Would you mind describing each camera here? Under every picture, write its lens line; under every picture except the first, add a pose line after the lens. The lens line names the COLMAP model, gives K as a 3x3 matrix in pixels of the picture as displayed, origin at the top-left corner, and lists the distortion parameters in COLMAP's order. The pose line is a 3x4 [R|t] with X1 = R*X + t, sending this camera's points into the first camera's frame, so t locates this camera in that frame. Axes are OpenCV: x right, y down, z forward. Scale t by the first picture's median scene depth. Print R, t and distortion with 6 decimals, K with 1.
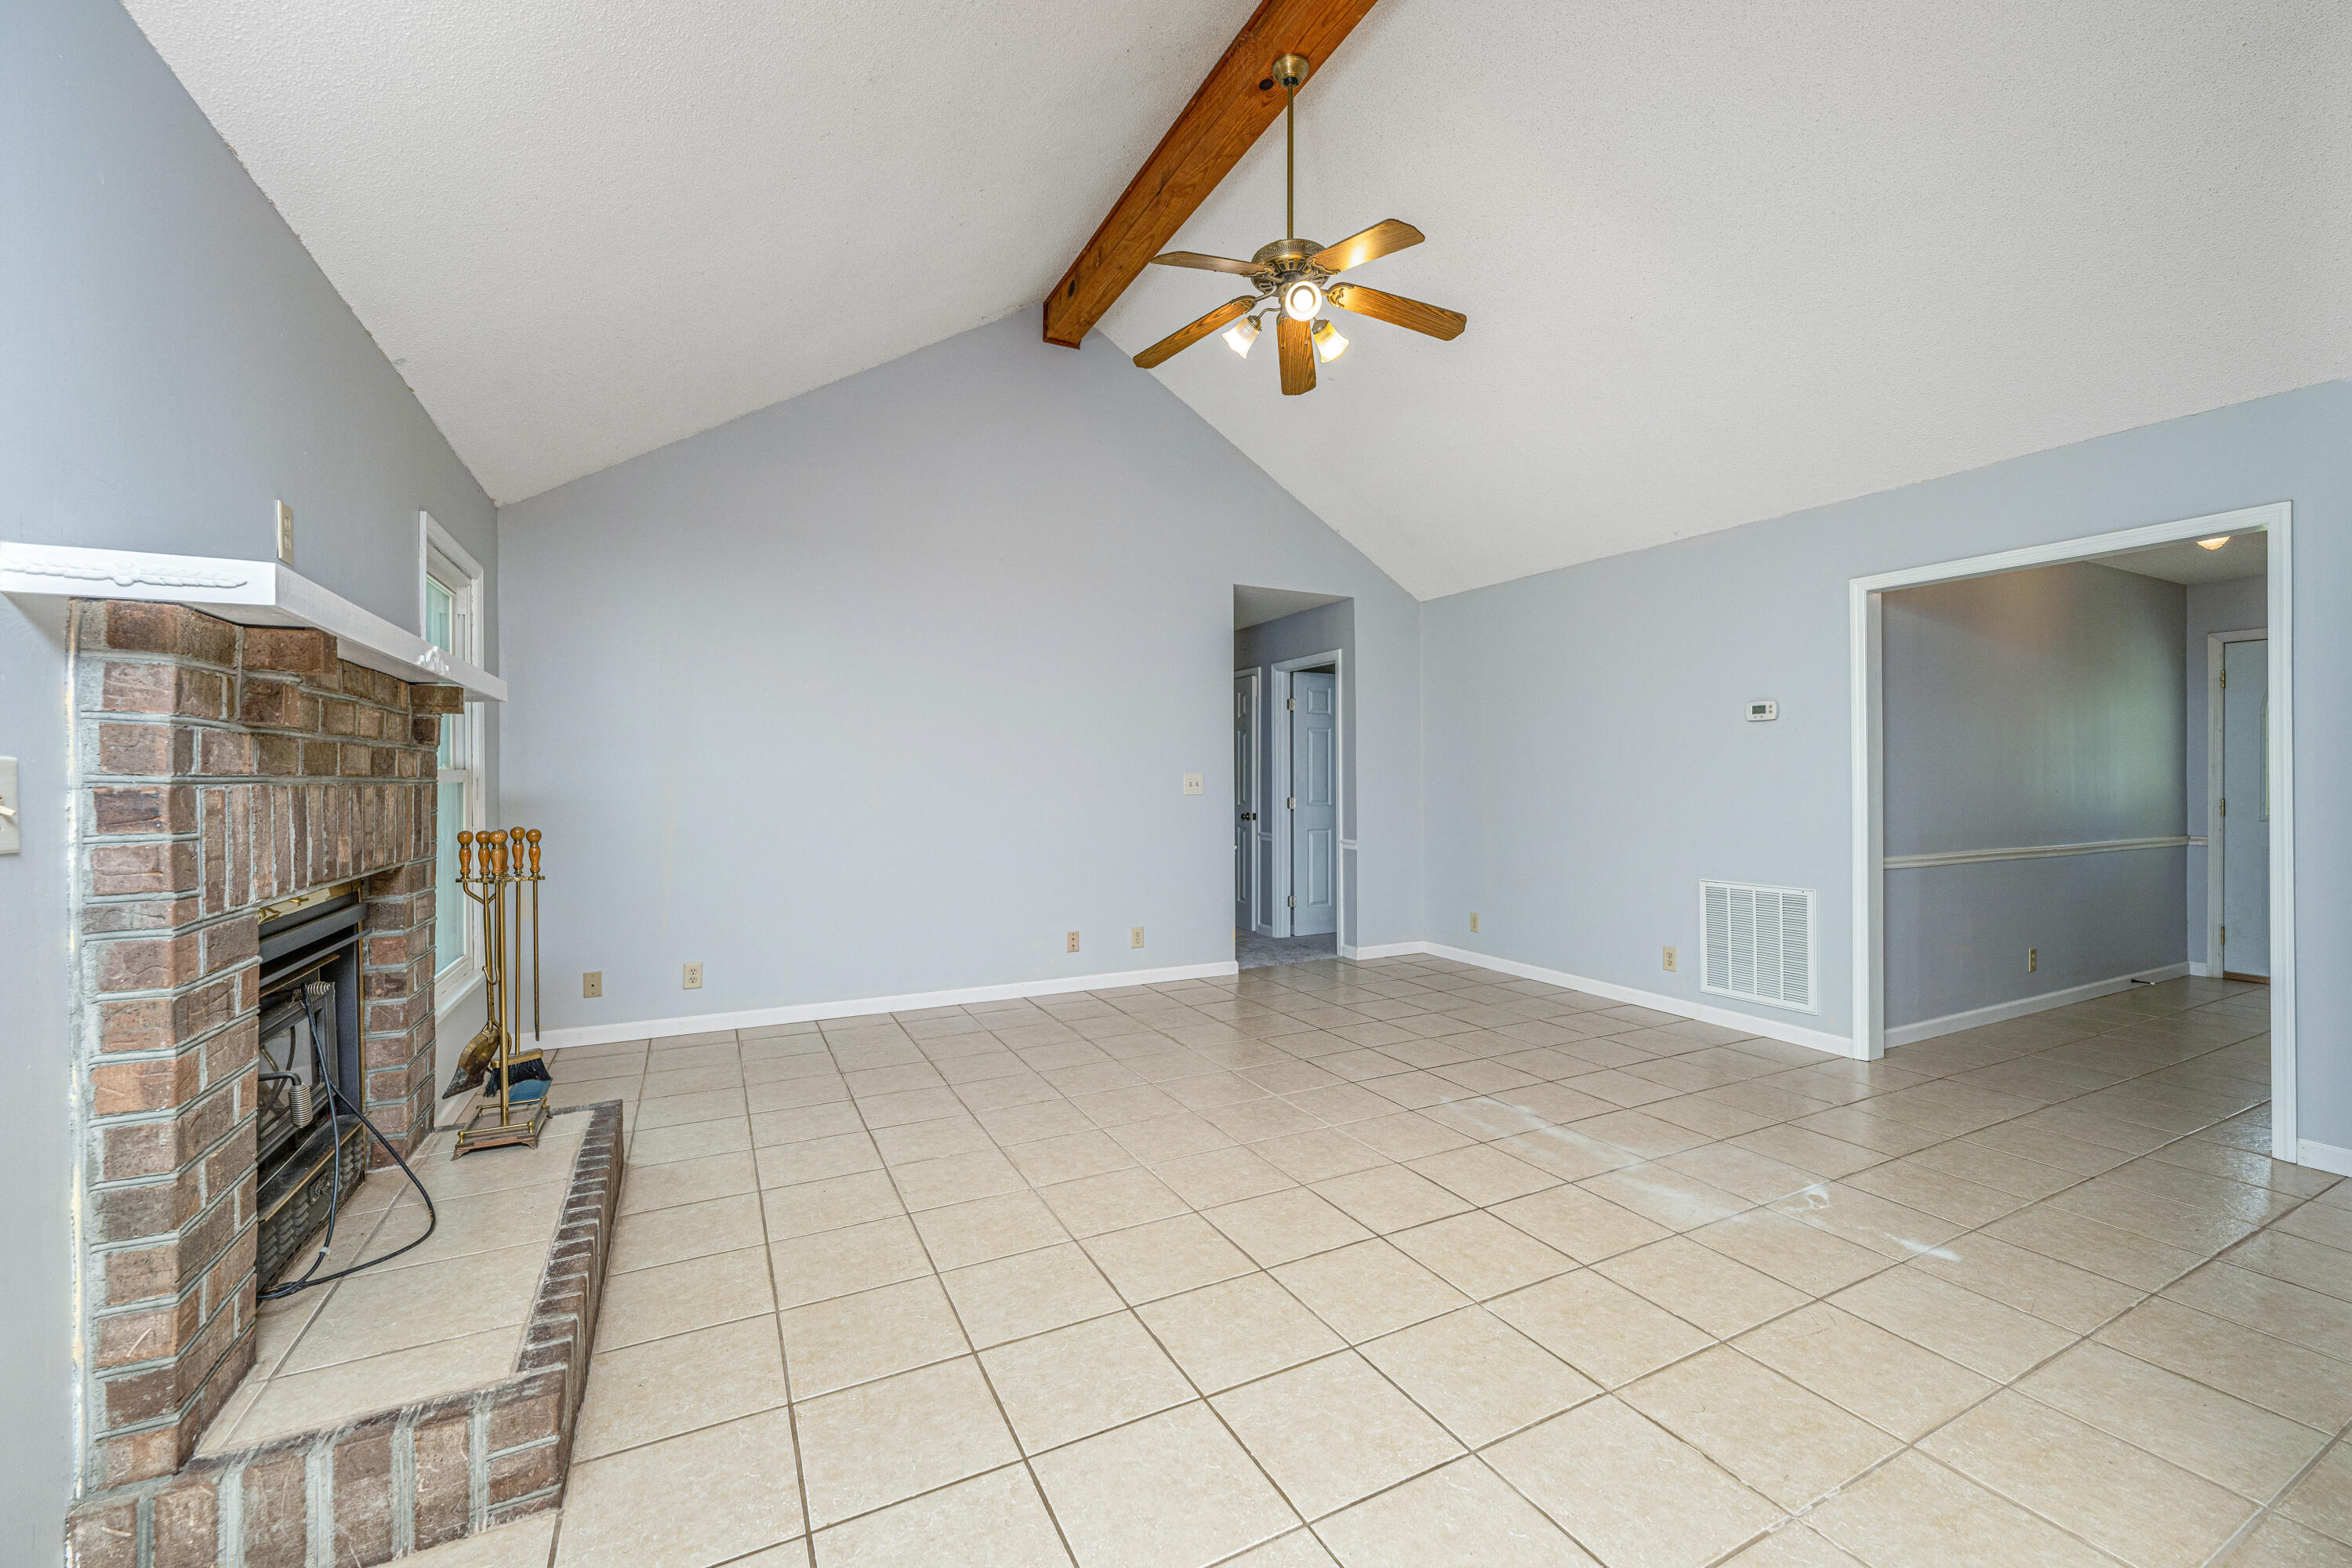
lens RADIAL K [[960.7, 0, 1151.0], [0, 960.7, 782.0], [0, 0, 1]] dist [0.000462, 0.000602]
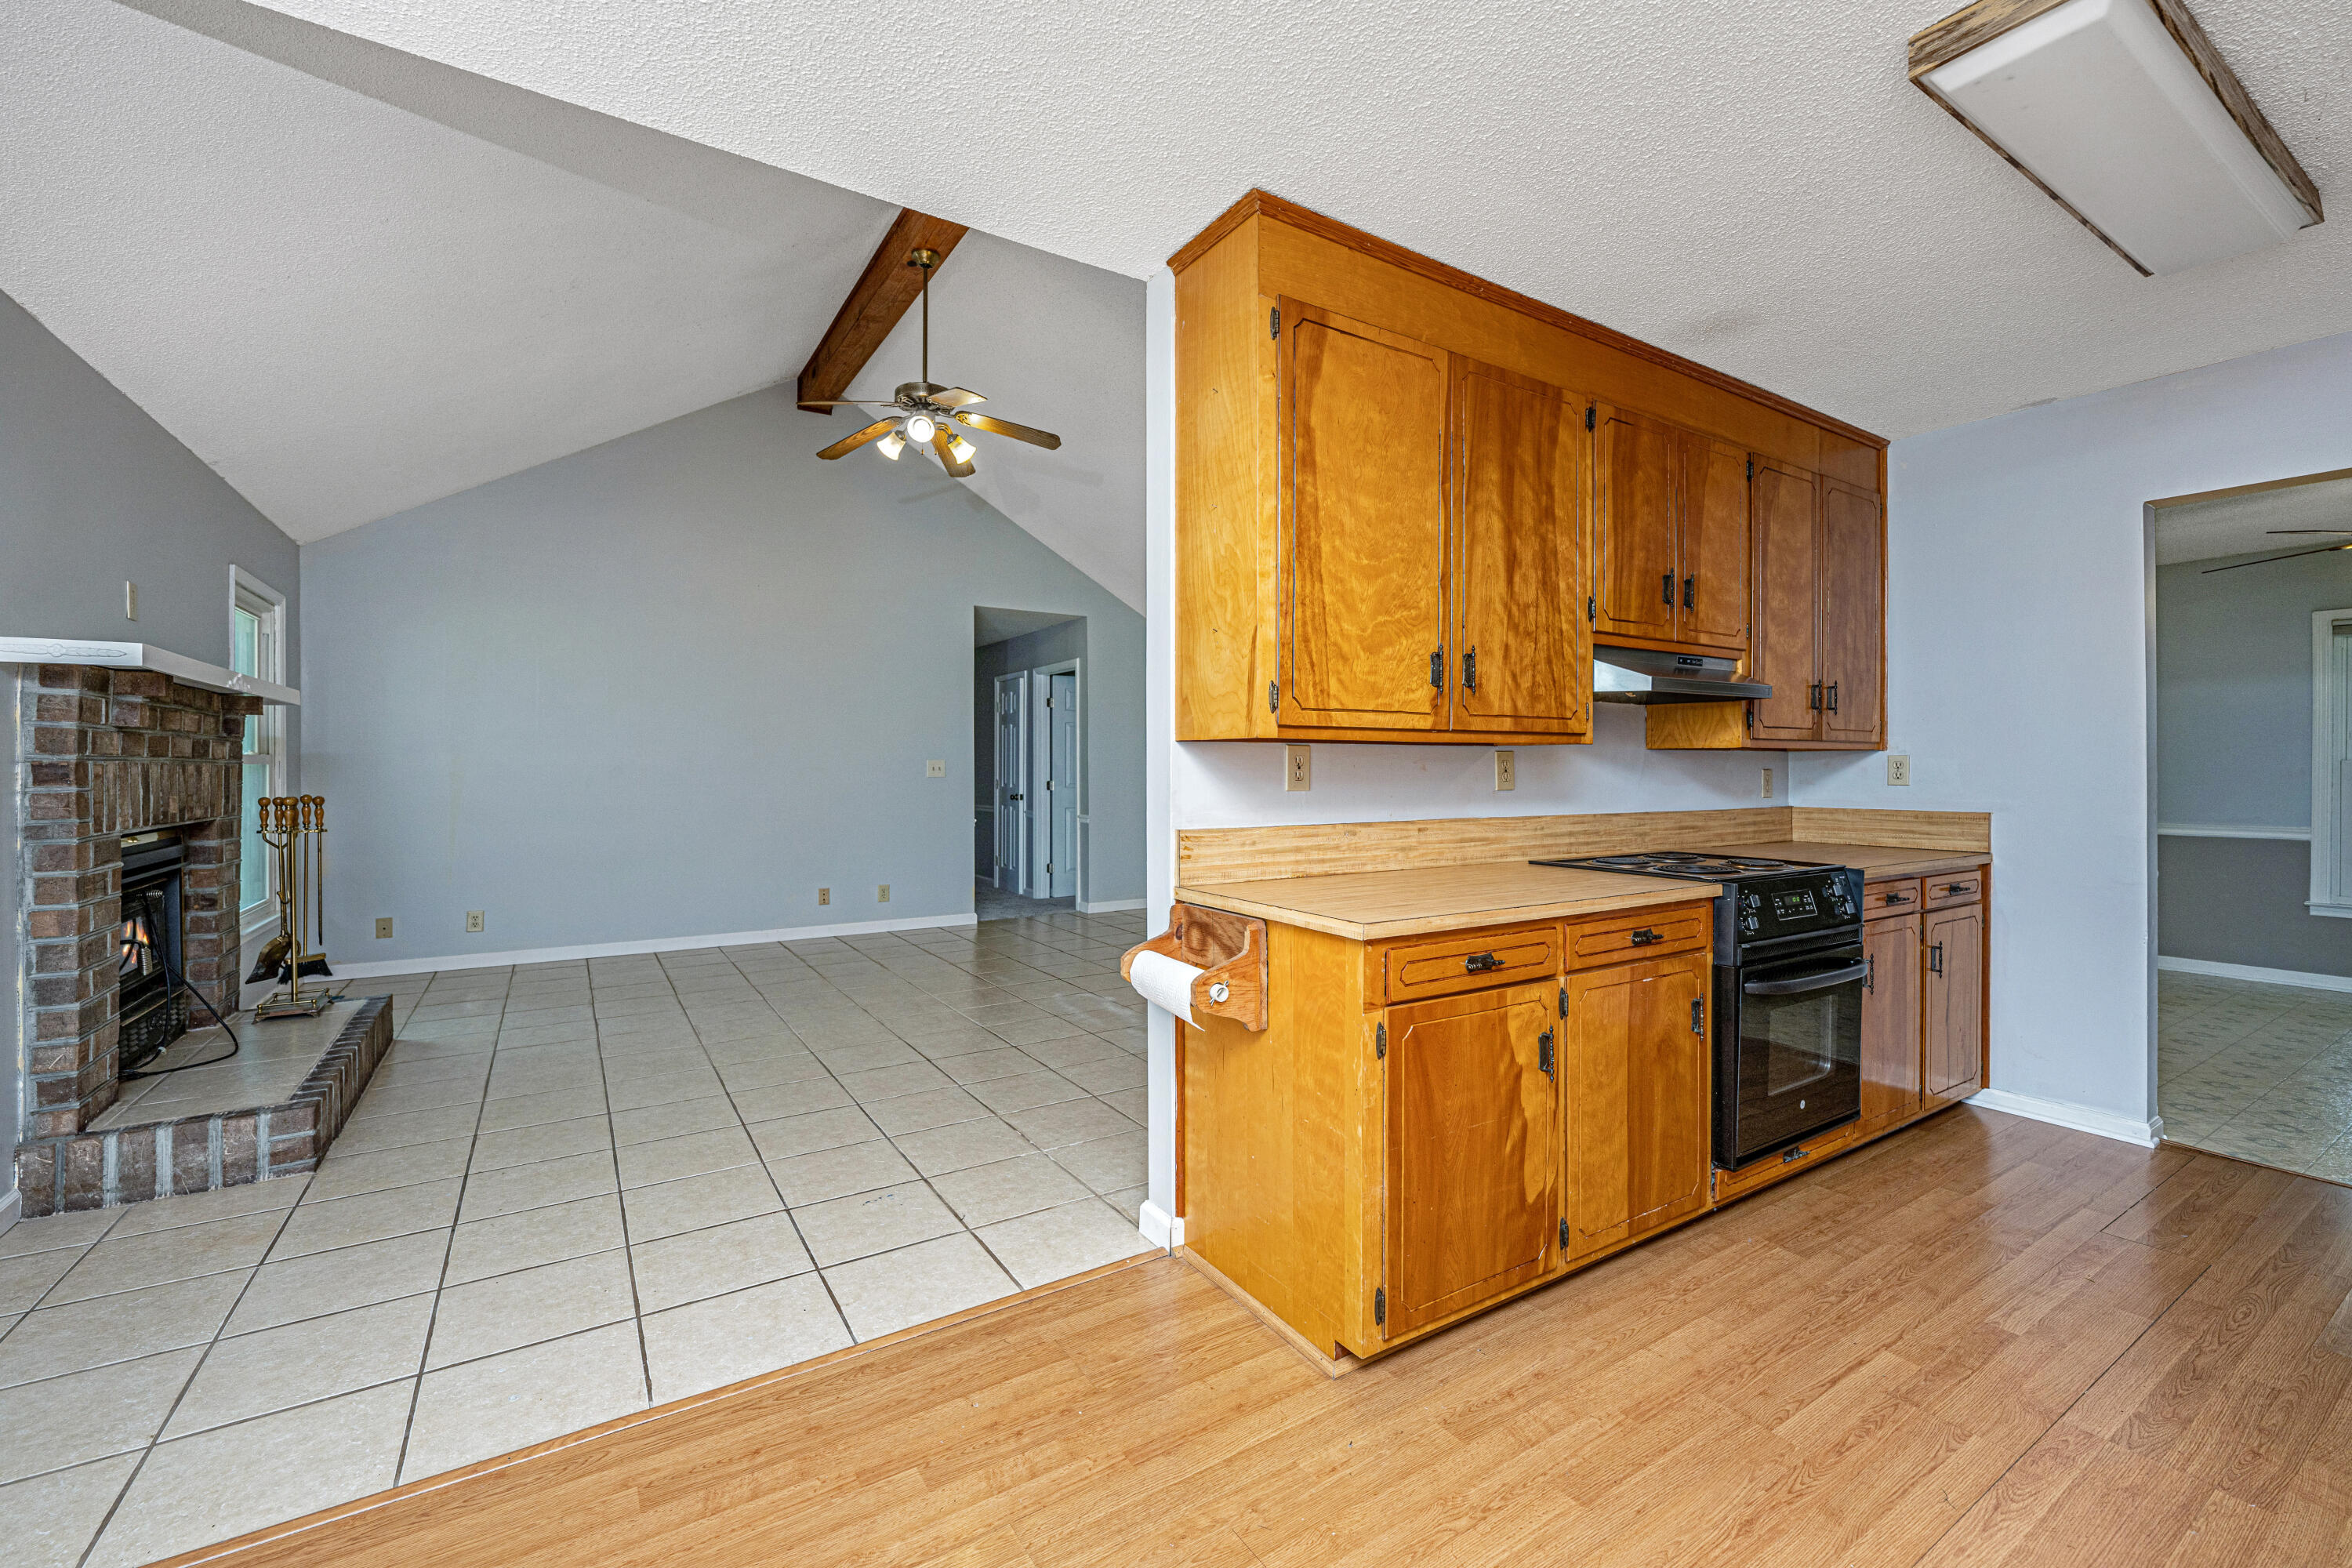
lens RADIAL K [[954.7, 0, 1168.6], [0, 954.7, 768.2], [0, 0, 1]] dist [0.006813, -0.000592]
pose [[0.992353, 0.001980, 0.123419, 0.504402], [-0.001615, 0.999994, -0.003061, 0.012111], [-0.123424, 0.002838, 0.992350, -0.660631]]
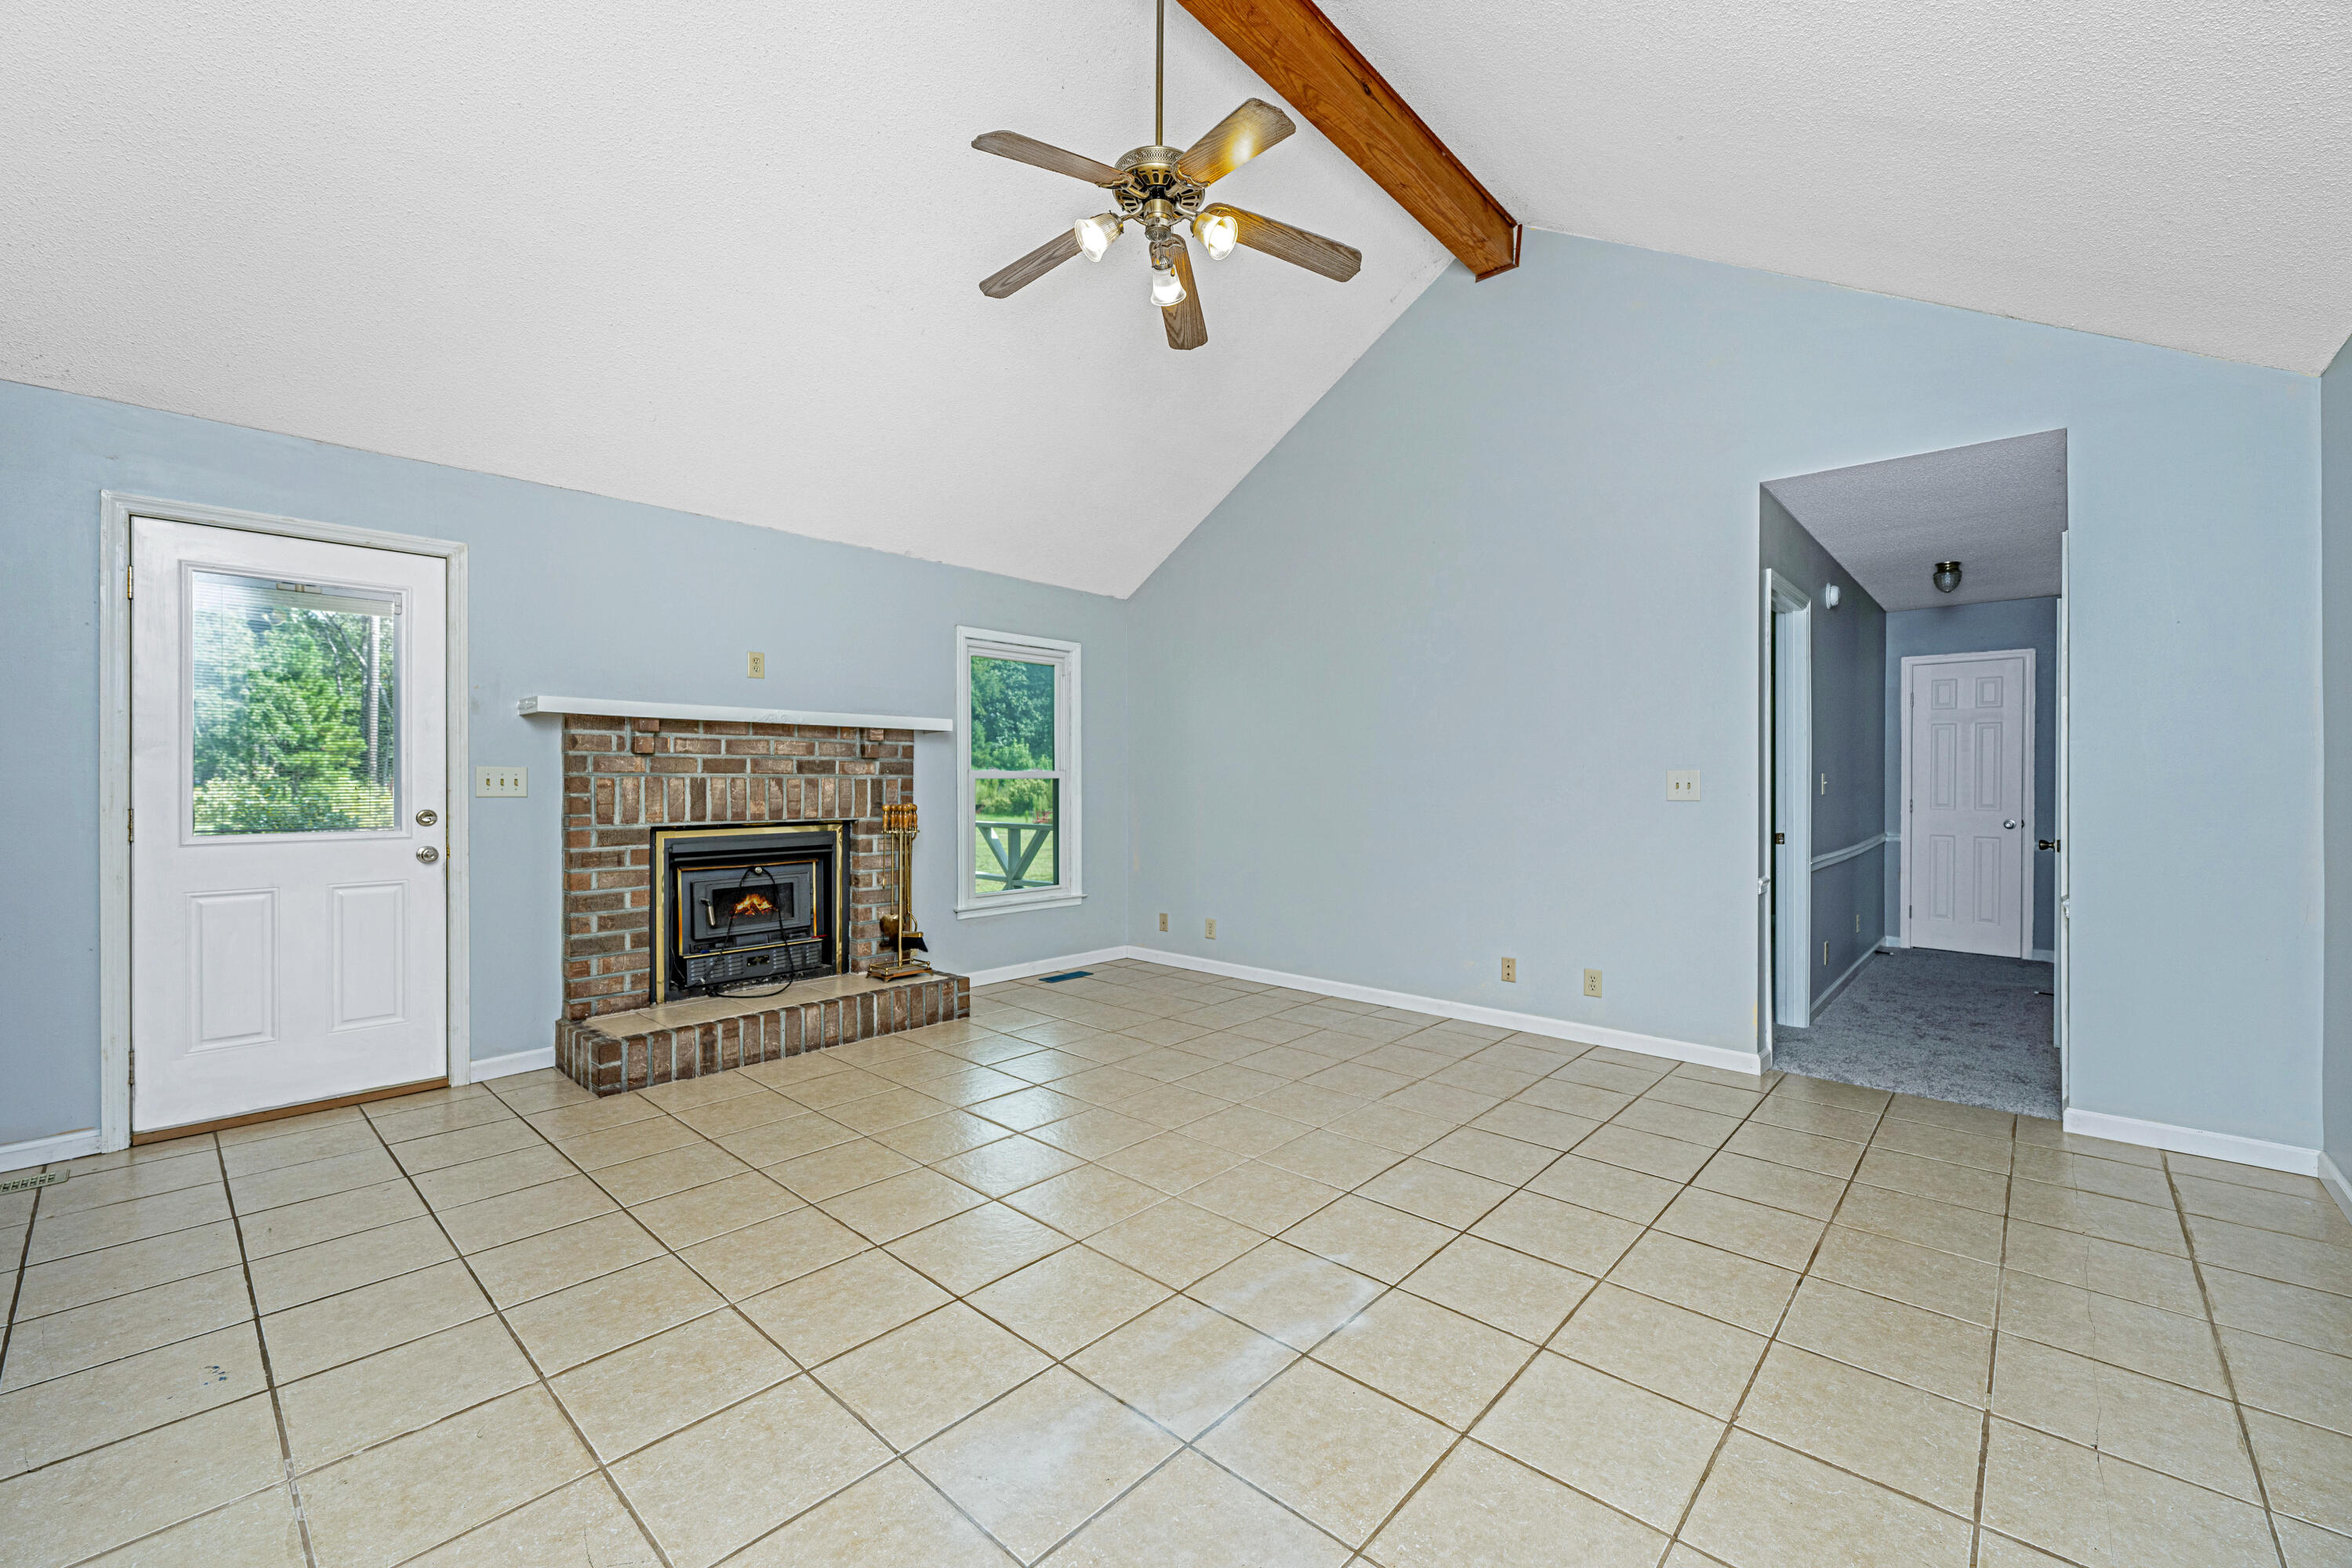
lens RADIAL K [[913.7, 0, 1186.4], [0, 913.7, 791.5], [0, 0, 1]] dist [0.000257, 0.000013]
pose [[0.363245, 0.007236, -0.931666, 1.373250], [-0.002893, 0.999974, 0.006638, 0.015460], [0.931689, 0.000284, 0.363256, 1.098711]]
